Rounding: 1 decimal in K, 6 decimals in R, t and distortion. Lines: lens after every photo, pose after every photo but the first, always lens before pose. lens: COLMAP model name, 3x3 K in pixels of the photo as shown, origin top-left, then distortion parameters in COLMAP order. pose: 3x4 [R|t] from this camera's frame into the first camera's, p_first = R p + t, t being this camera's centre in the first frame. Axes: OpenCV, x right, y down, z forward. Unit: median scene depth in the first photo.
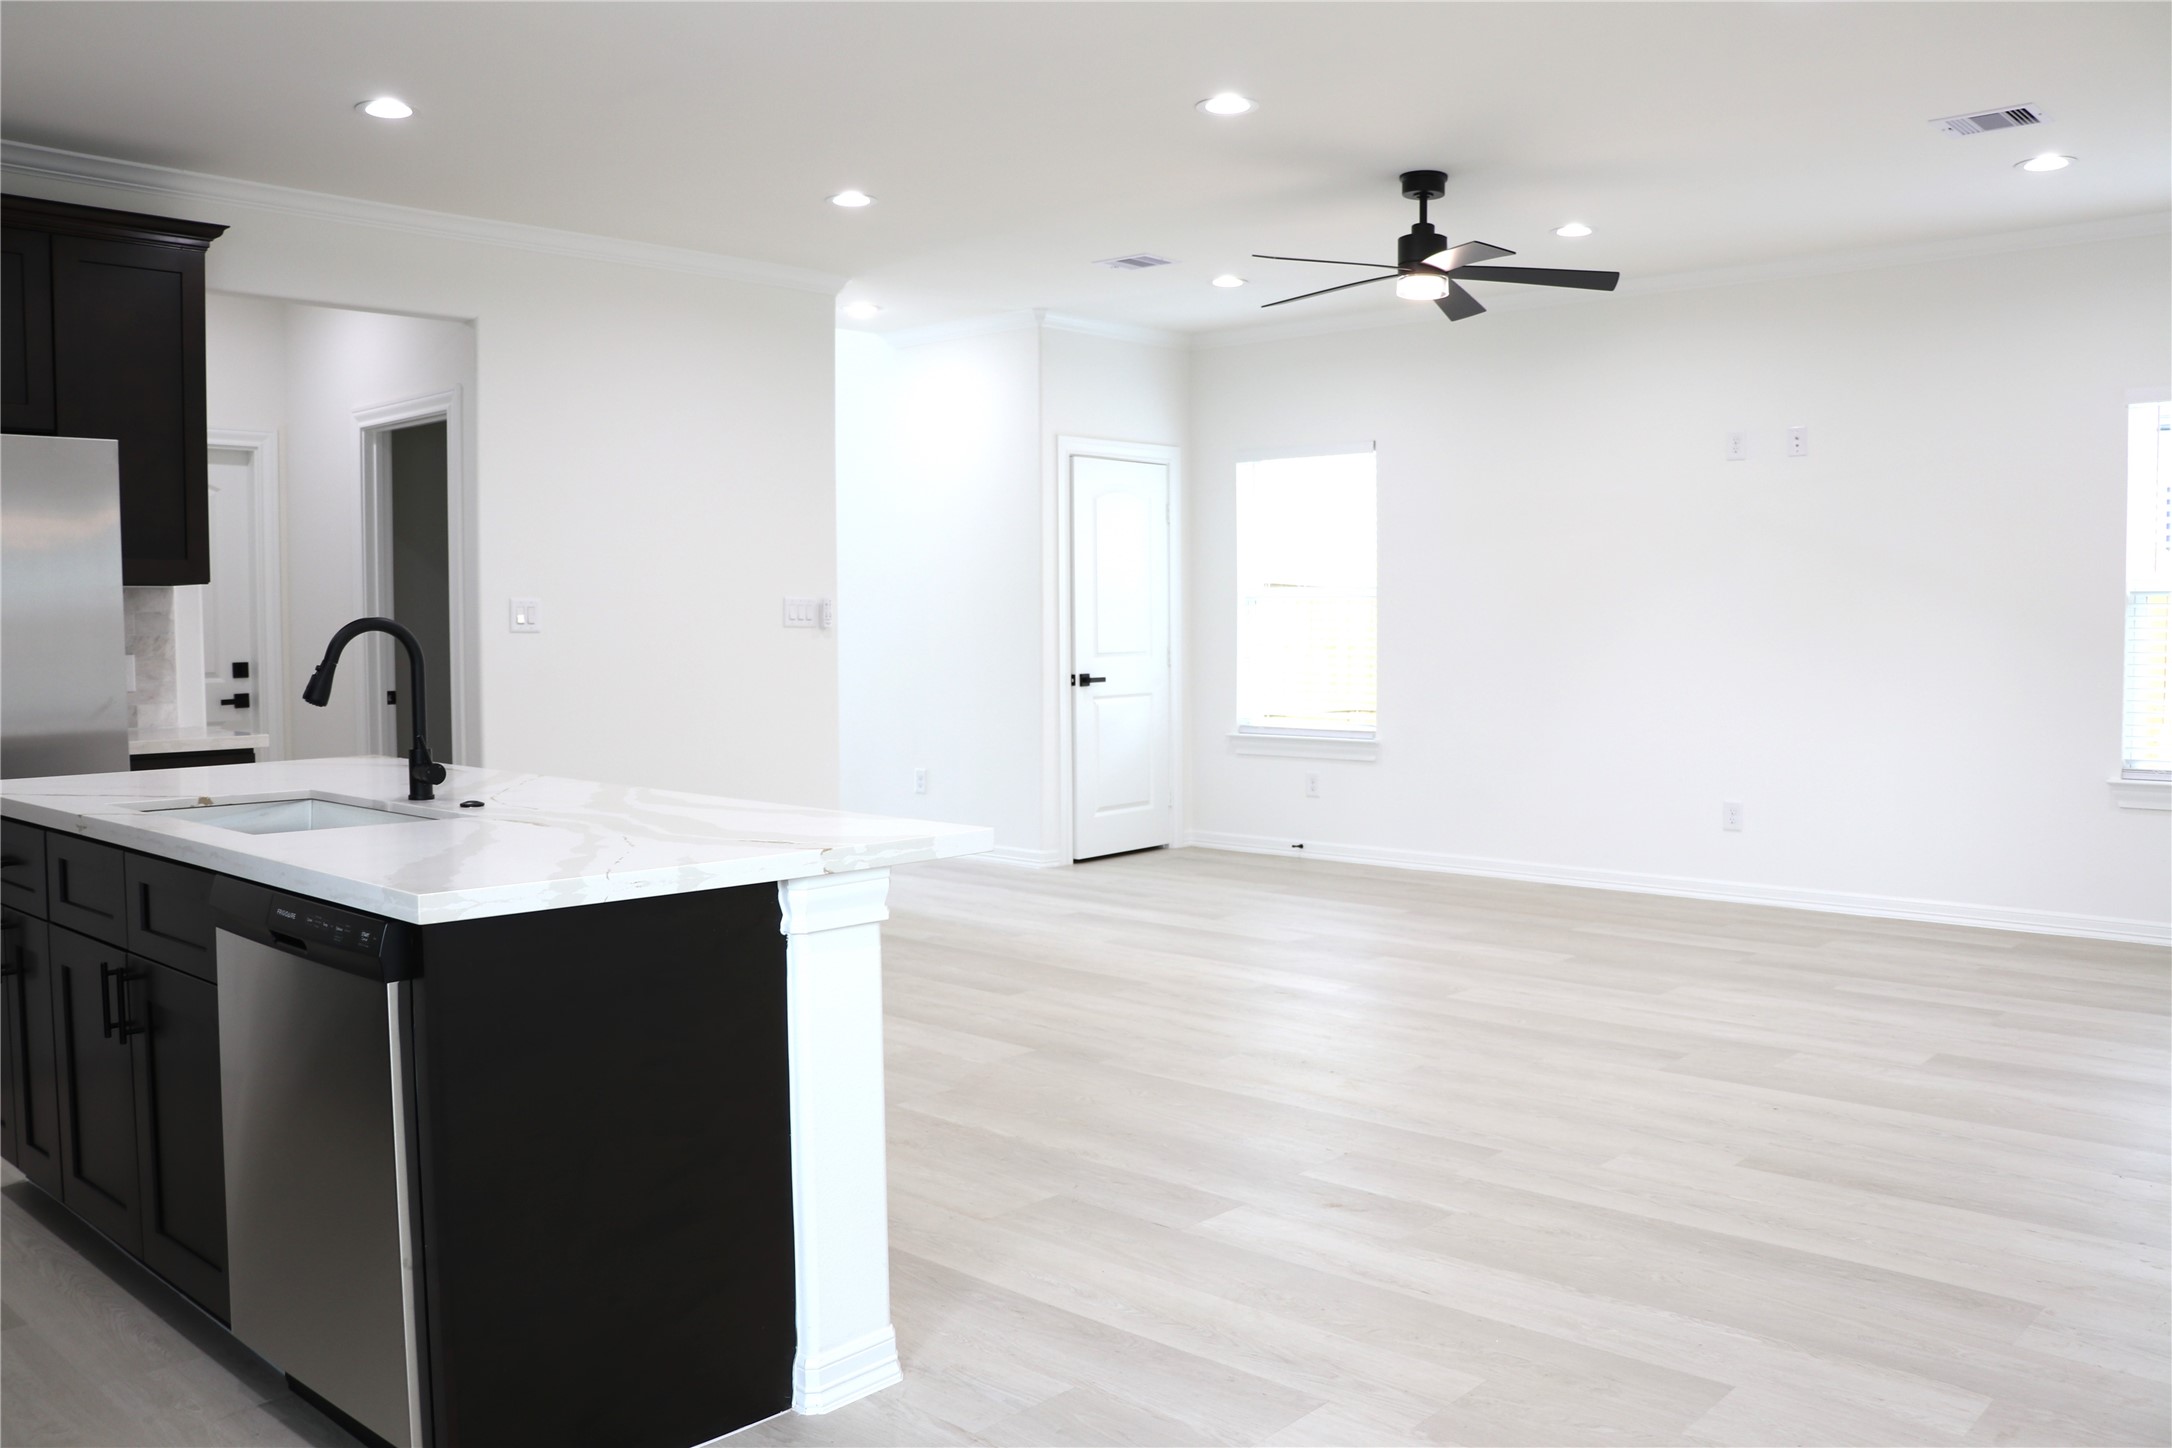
lens RADIAL K [[1863.4, 0, 1086.0], [0, 1863.4, 724.0], [0, 0, 1]] dist [-0.133929, 0.170528]
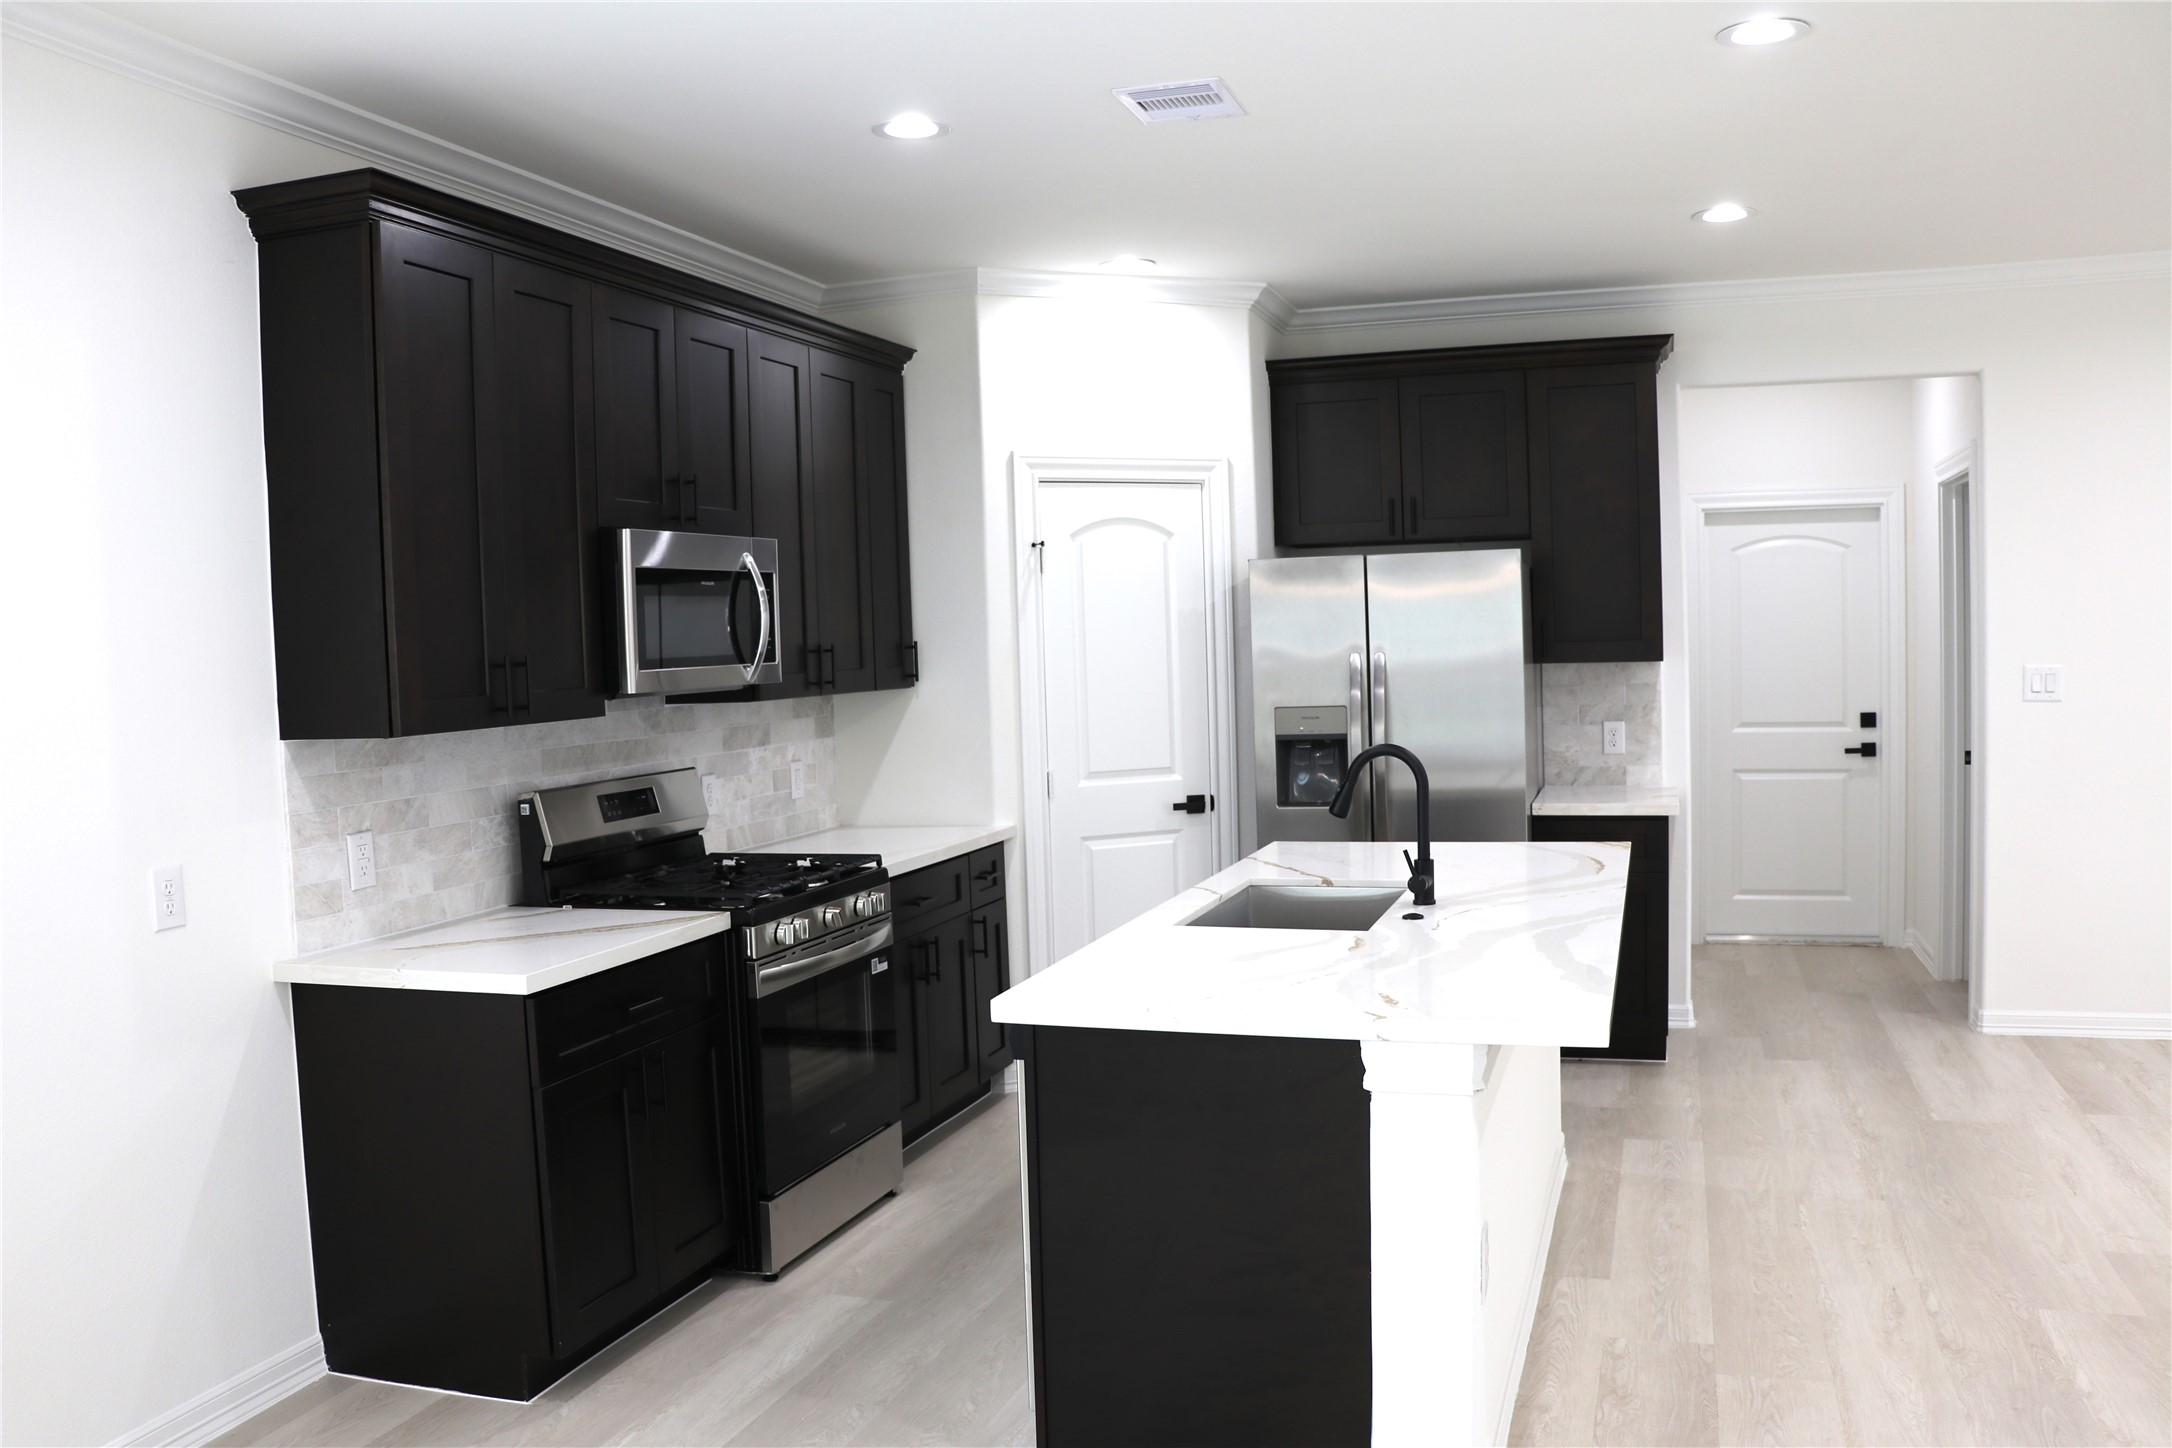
lens RADIAL K [[1863.4, 0, 1086.0], [0, 1863.4, 724.0], [0, 0, 1]] dist [-0.133929, 0.170528]
pose [[0.450146, 0.039109, -0.892098, 0.343954], [-0.027954, 0.999168, 0.029697, -0.060327], [0.892517, 0.011570, 0.450865, 0.183153]]
